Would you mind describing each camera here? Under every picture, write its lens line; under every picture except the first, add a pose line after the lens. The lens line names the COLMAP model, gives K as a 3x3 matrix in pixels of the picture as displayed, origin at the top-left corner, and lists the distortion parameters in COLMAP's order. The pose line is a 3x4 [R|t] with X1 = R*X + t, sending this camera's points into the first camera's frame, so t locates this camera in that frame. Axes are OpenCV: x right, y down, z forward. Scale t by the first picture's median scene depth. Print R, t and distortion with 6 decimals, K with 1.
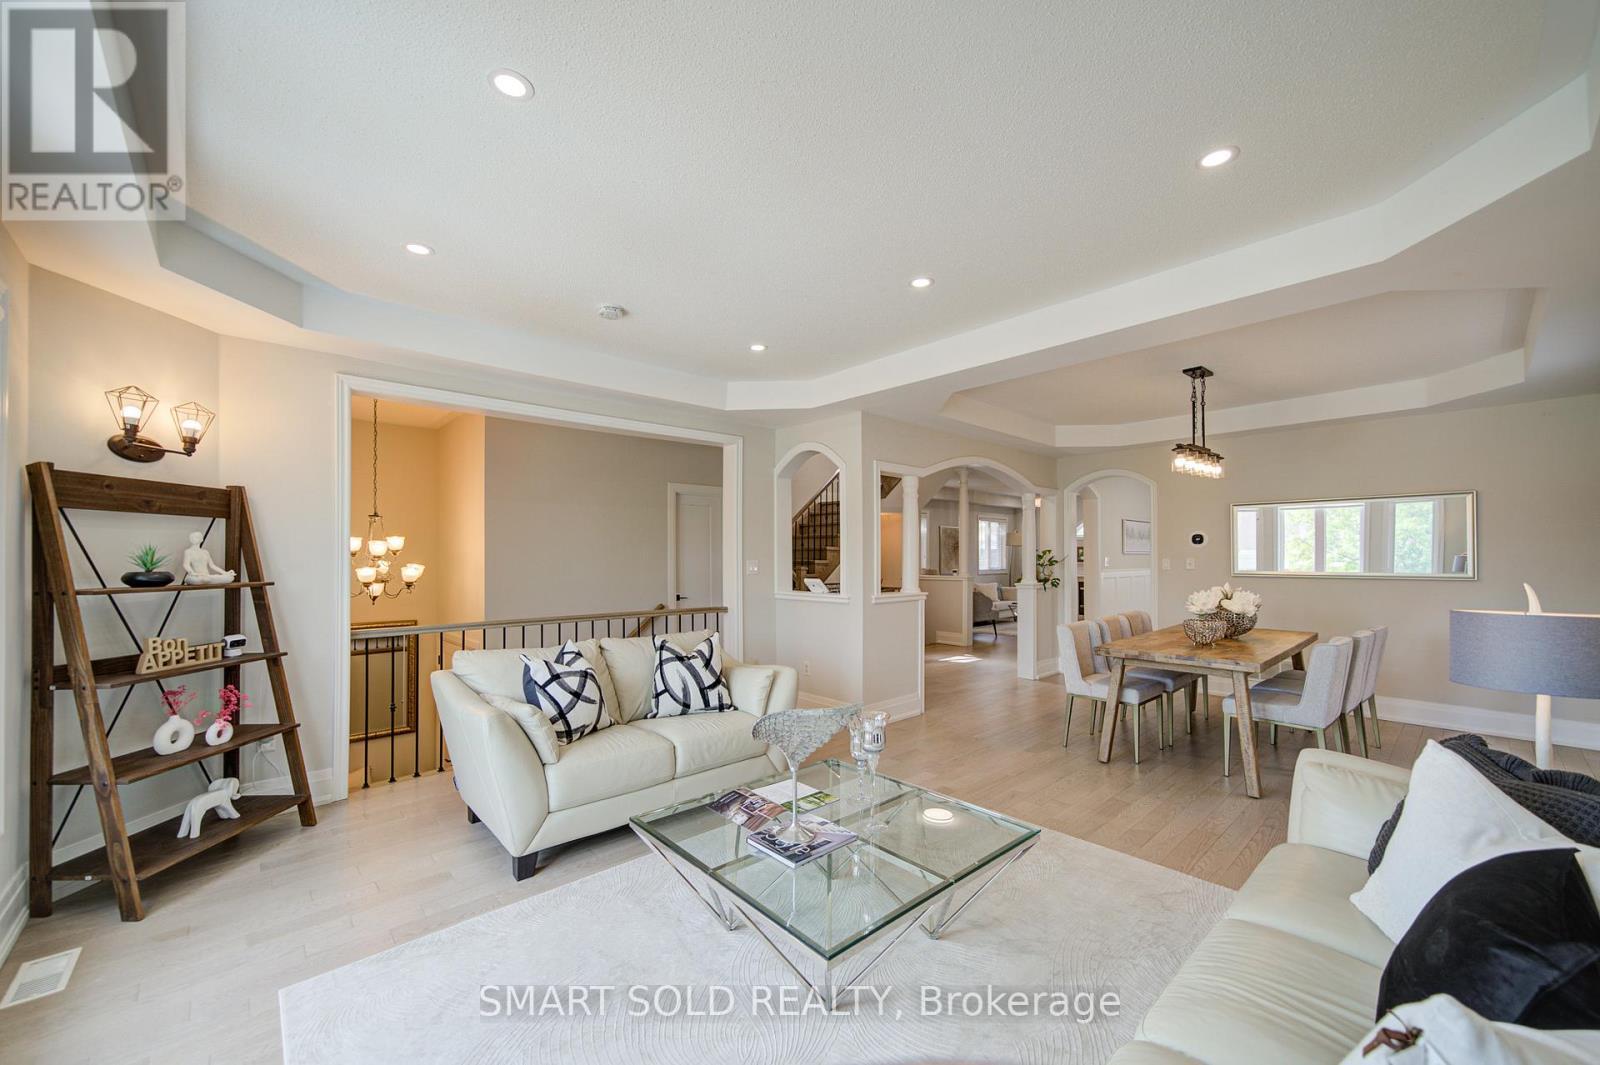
lens RADIAL K [[642.7, 0, 783.1], [0, 642.7, 550.9], [0, 0, 1]] dist [-0.054366, 0.021970]
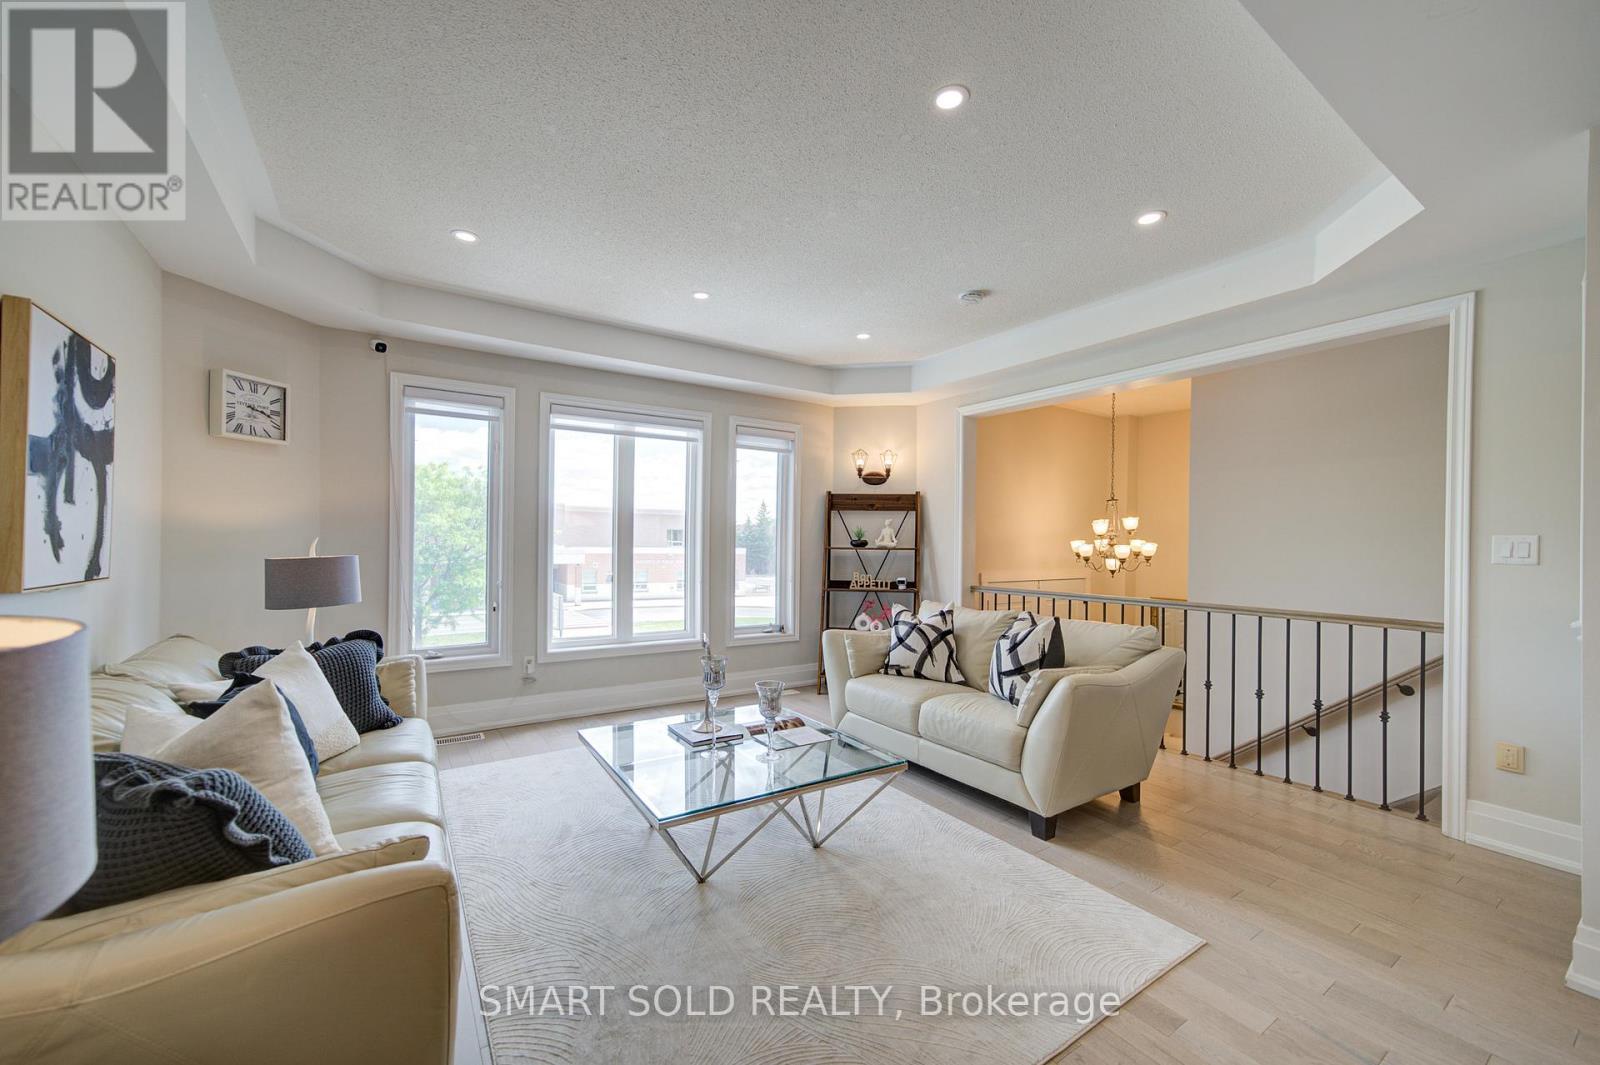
lens RADIAL K [[642.7, 0, 783.1], [0, 642.7, 550.9], [0, 0, 1]] dist [-0.054366, 0.021970]
pose [[-0.159087, 0.014295, -0.987161, 0.814048], [-0.000215, 0.999895, 0.014514, 0.028200], [0.987265, 0.002521, -0.159067, 0.831916]]
